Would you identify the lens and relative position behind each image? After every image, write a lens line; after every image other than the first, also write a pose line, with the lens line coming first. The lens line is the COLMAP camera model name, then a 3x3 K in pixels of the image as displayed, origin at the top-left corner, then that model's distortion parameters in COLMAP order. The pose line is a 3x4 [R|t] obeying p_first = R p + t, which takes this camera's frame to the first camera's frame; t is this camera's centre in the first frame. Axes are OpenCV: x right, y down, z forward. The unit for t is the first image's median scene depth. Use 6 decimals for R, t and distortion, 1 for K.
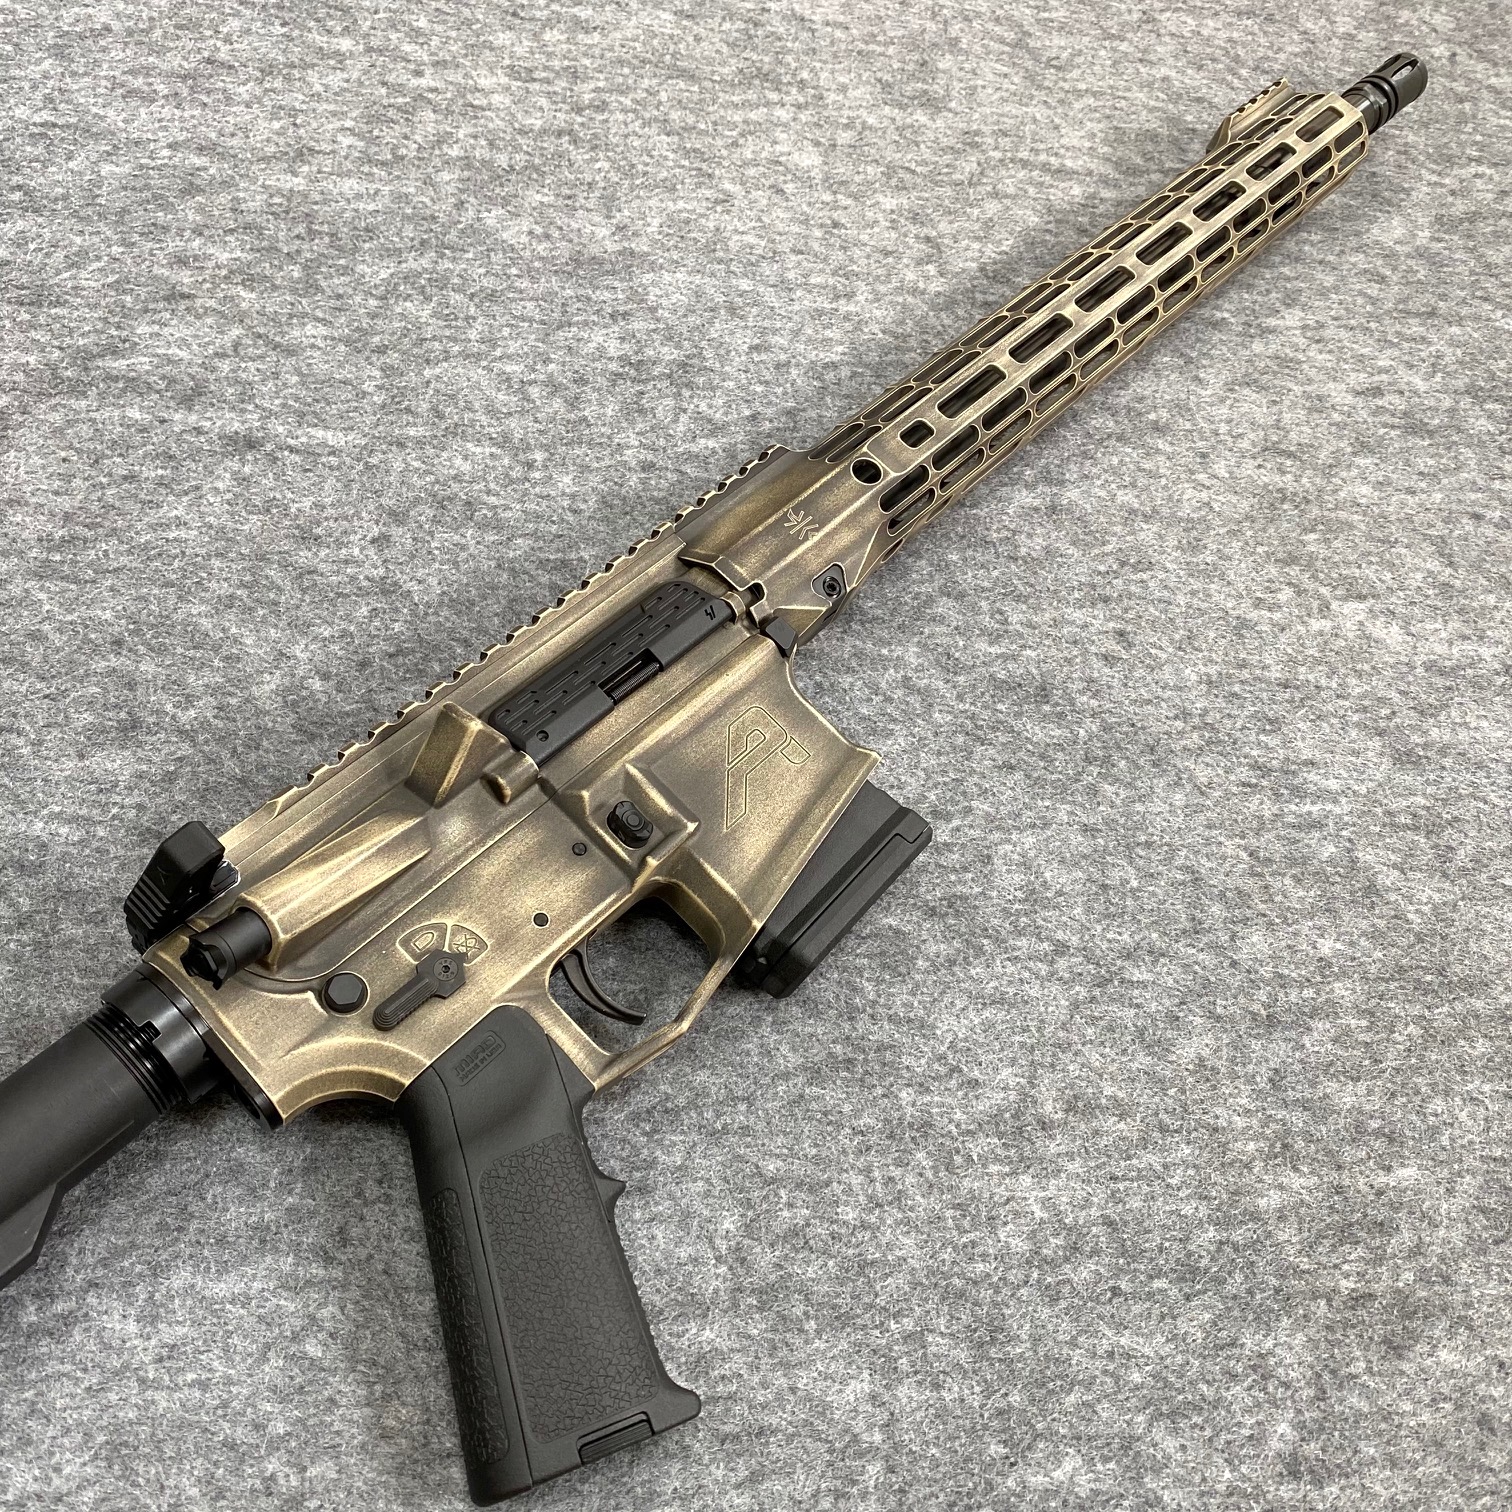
lens RADIAL K [[1530.8, 0, 761.0], [0, 1530.8, 764.5], [0, 0, 1]] dist [0.133751, -0.387162]
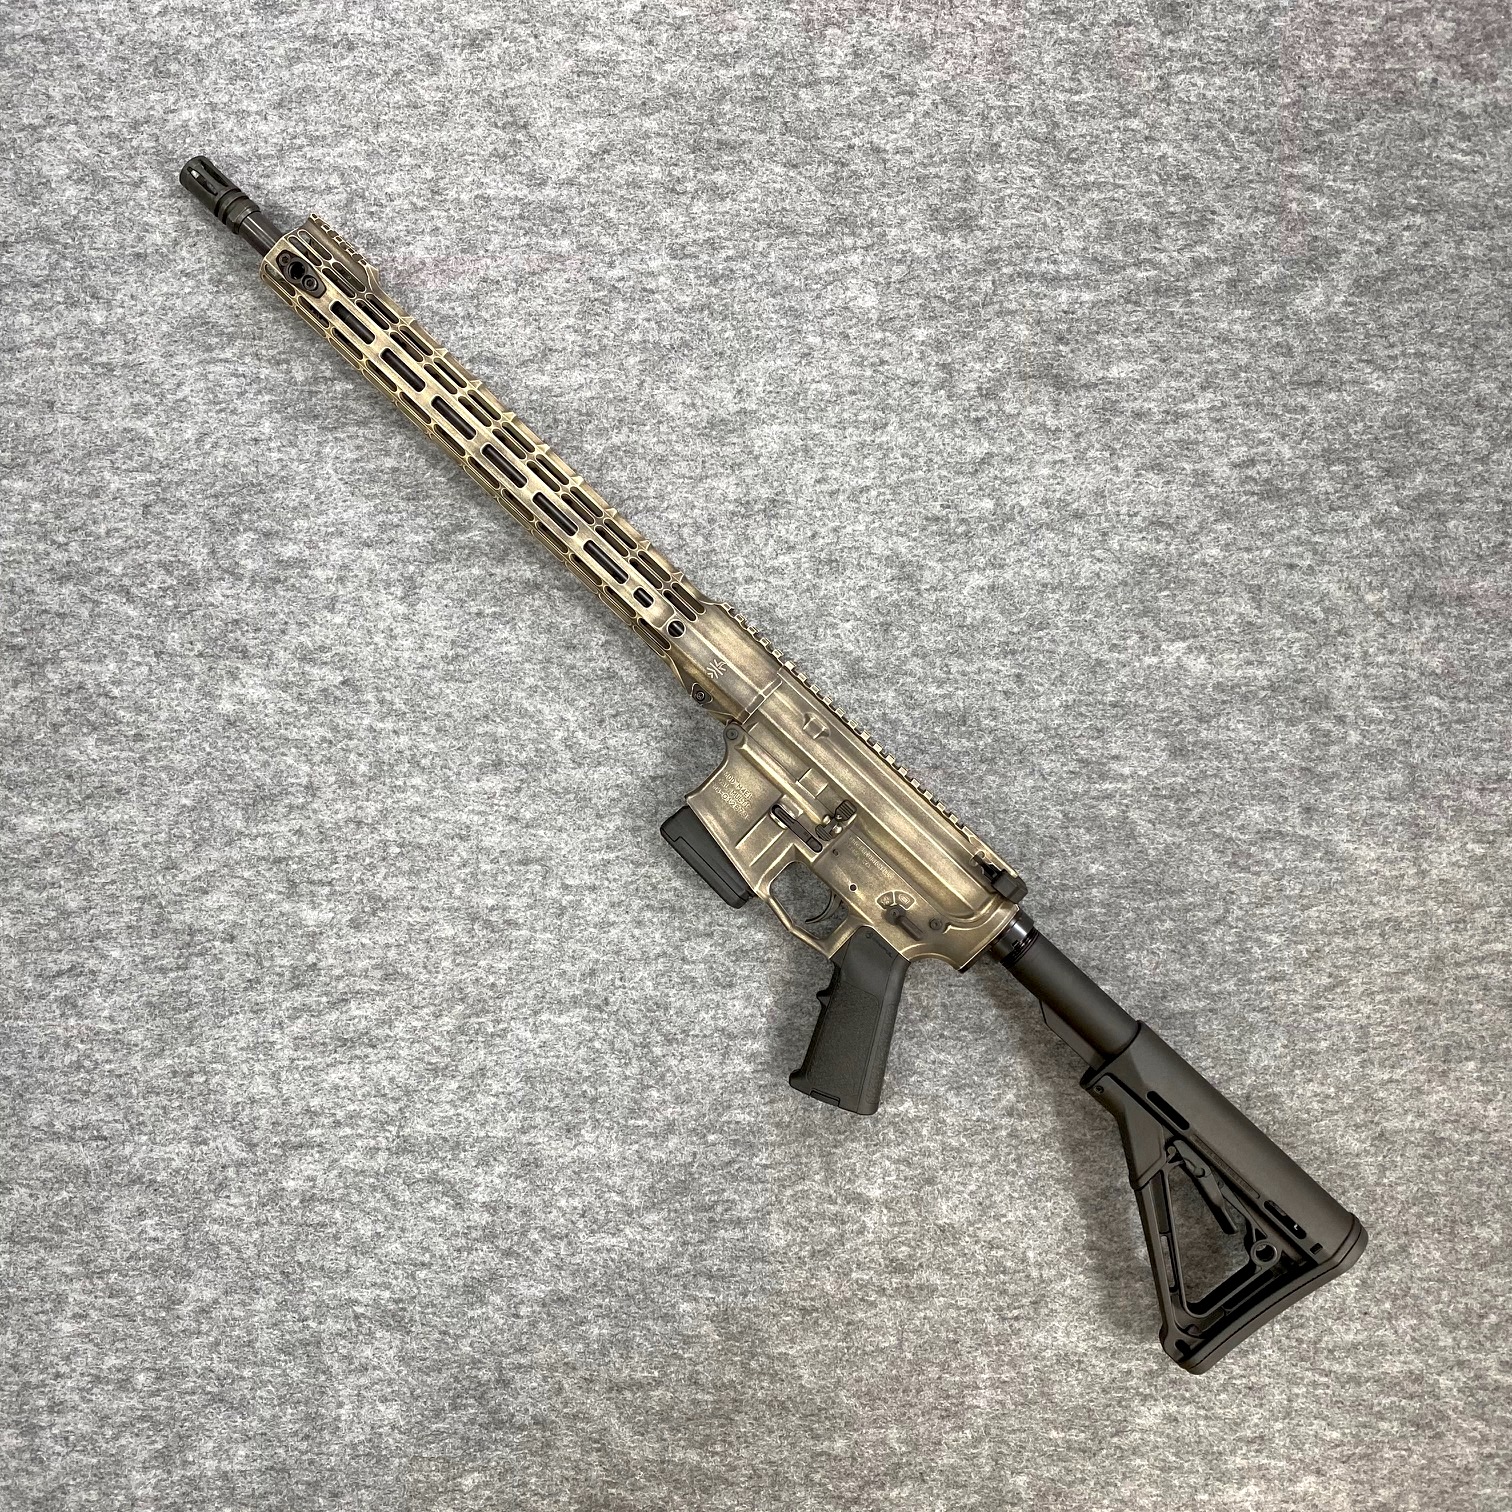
lens RADIAL K [[1538.9, 0, 761.6], [0, 1538.9, 773.7], [0, 0, 1]] dist [0.192214, -0.599203]
pose [[0.974222, 0.076895, -0.212082, 0.332684], [0.040105, 0.866105, 0.498250, -0.879845], [0.221999, -0.493912, 0.840695, -0.596871]]
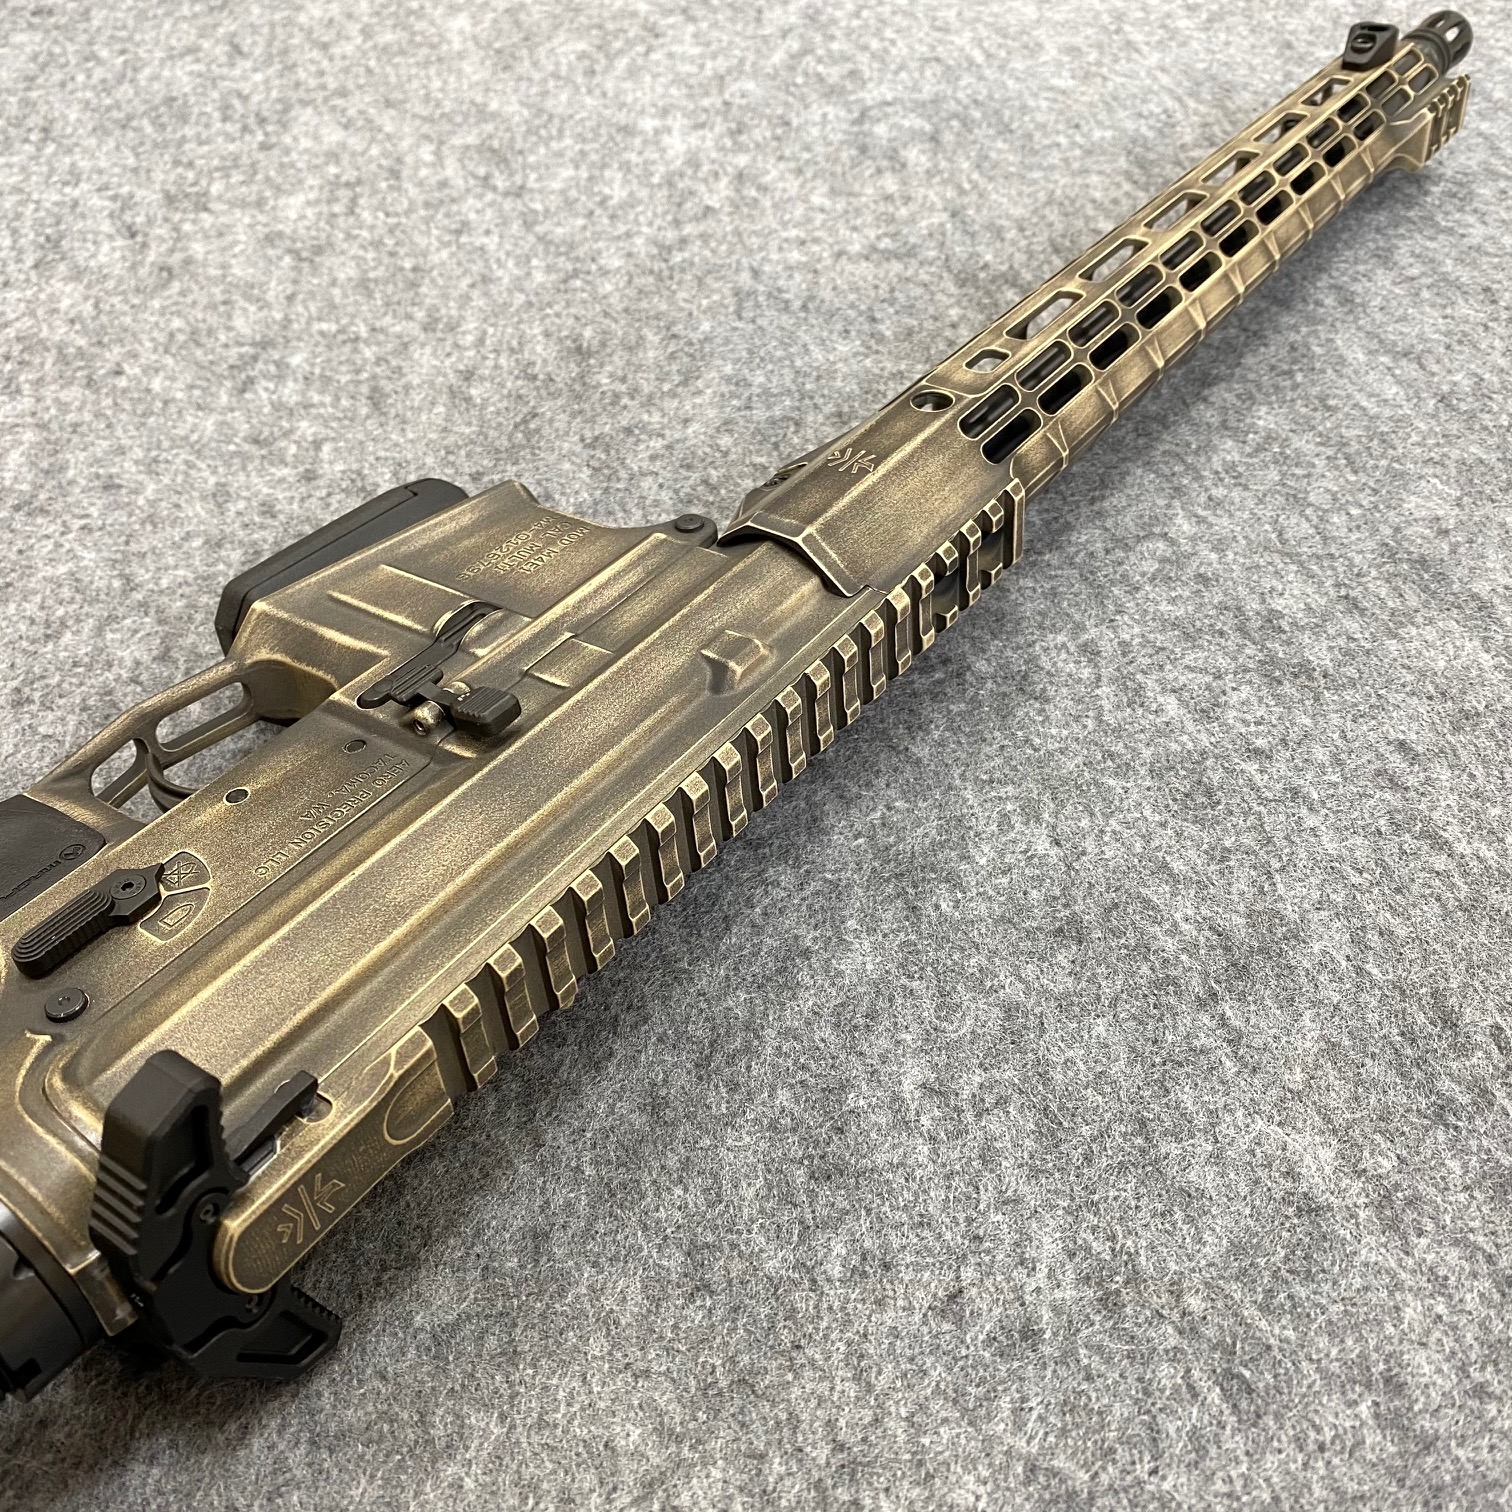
lens RADIAL K [[1563.4, 0, 757.4], [0, 1563.4, 760.8], [0, 0, 1]] dist [0.084258, -0.247968]
pose [[0.061049, 0.533480, -0.843607, 0.537463], [-0.862190, 0.454017, 0.224717, -0.199678], [0.502894, 0.713630, 0.487678, 0.611797]]
